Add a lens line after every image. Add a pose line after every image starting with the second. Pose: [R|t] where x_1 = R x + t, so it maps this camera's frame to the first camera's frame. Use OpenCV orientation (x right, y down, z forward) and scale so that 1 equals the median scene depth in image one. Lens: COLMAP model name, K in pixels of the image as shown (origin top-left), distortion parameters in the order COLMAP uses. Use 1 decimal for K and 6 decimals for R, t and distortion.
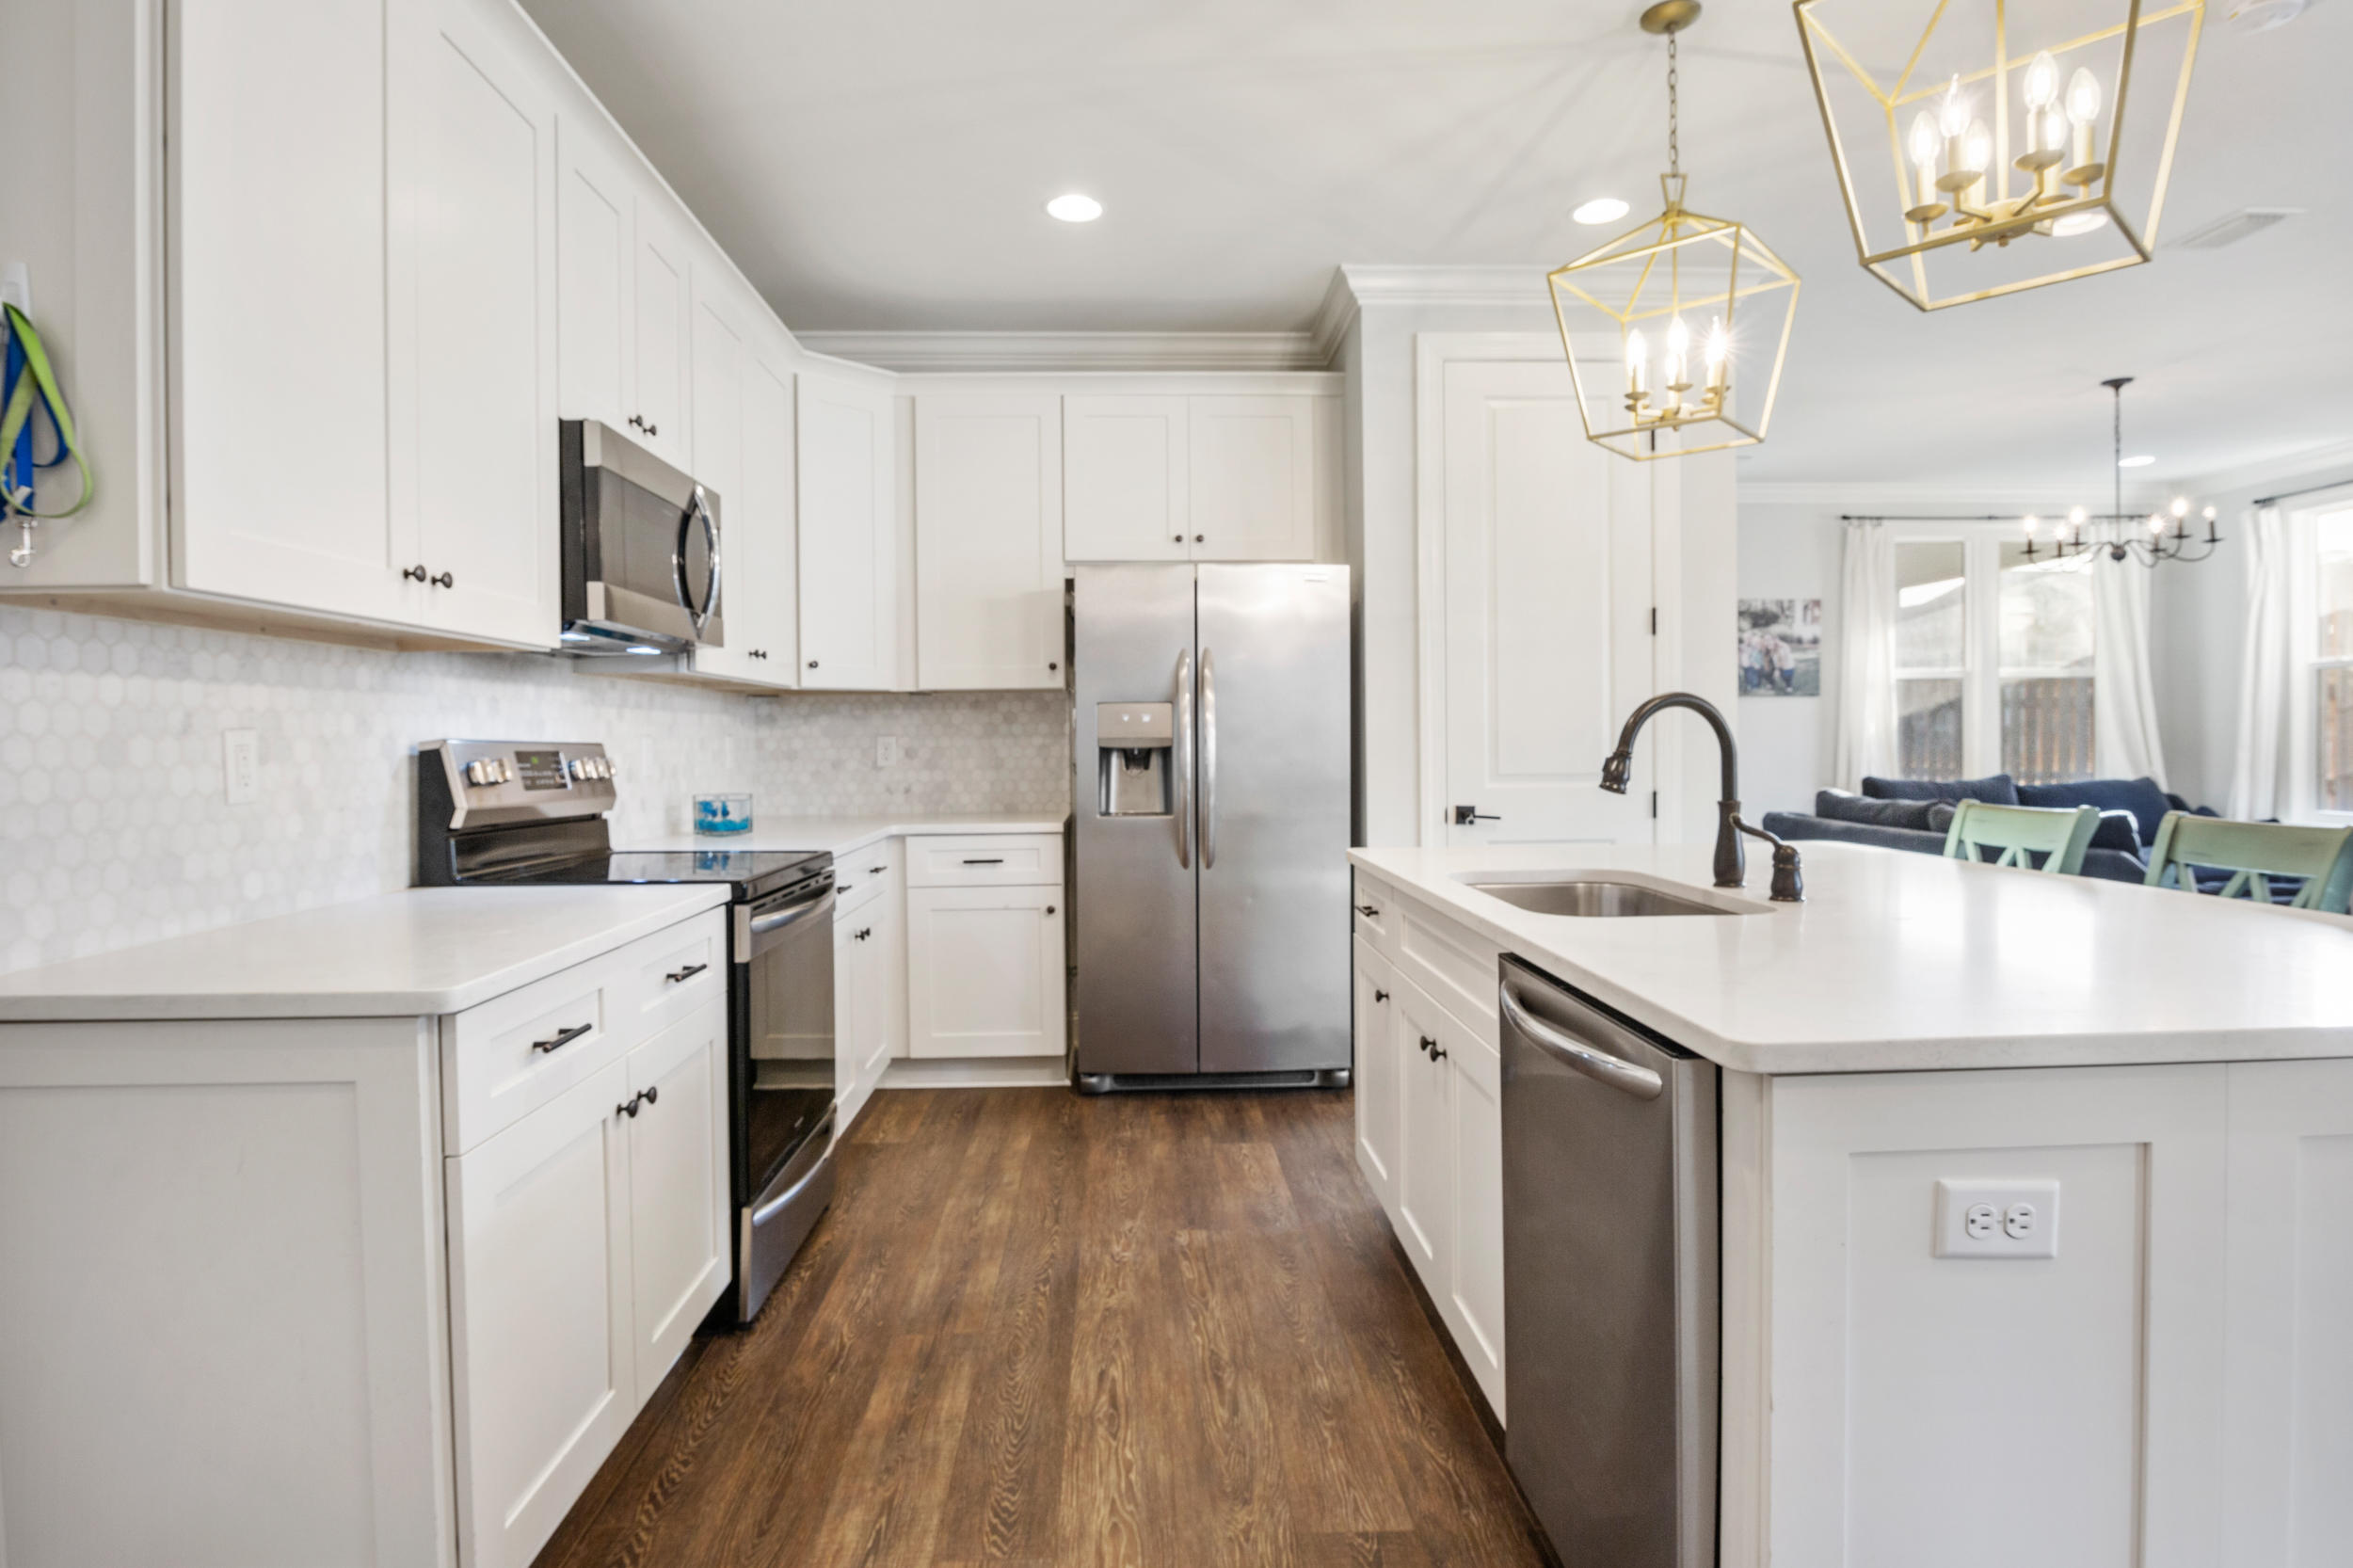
lens RADIAL K [[1285.3, 0, 1179.7], [0, 1285.3, 753.1], [0, 0, 1]] dist [0.001343, 0.000466]
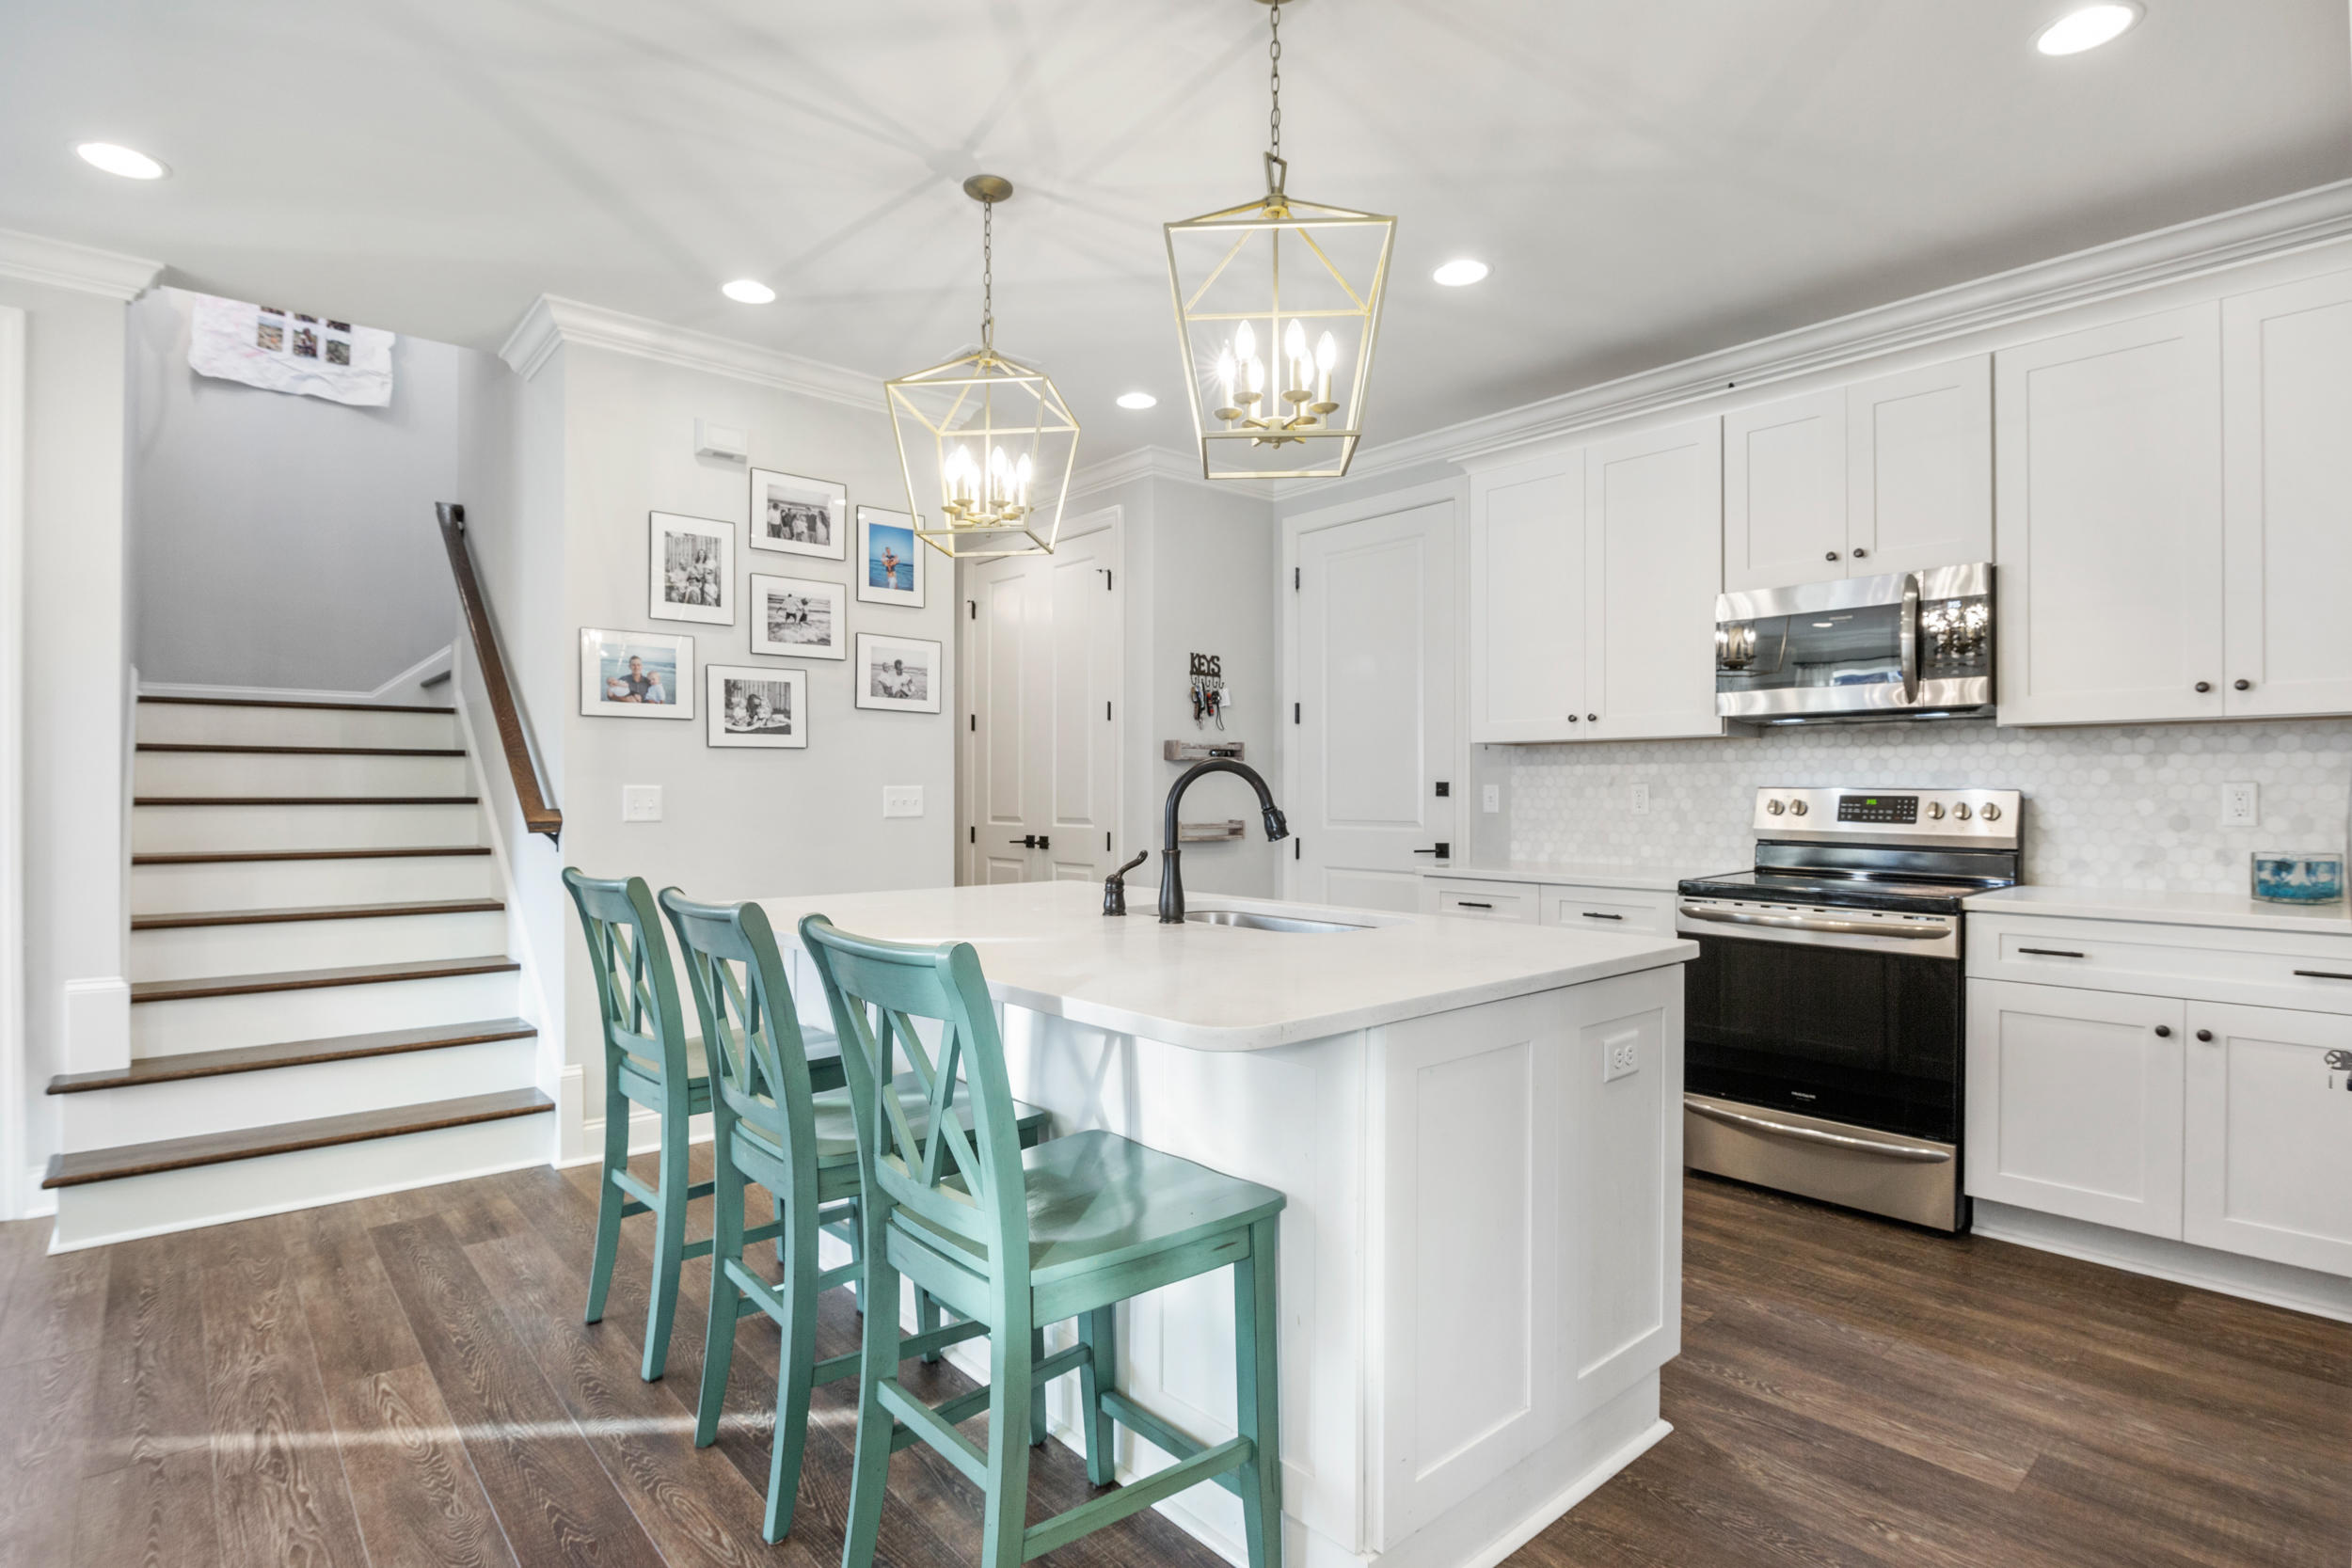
lens RADIAL K [[1154.9, 0, 1181.8], [0, 1154.9, 786.4], [0, 0, 1]] dist [0.002515, -0.000127]
pose [[-0.779859, 0.004064, -0.625942, 1.175632], [-0.001893, 0.999959, 0.008851, -0.028638], [0.625953, 0.008087, -0.779819, 2.007940]]
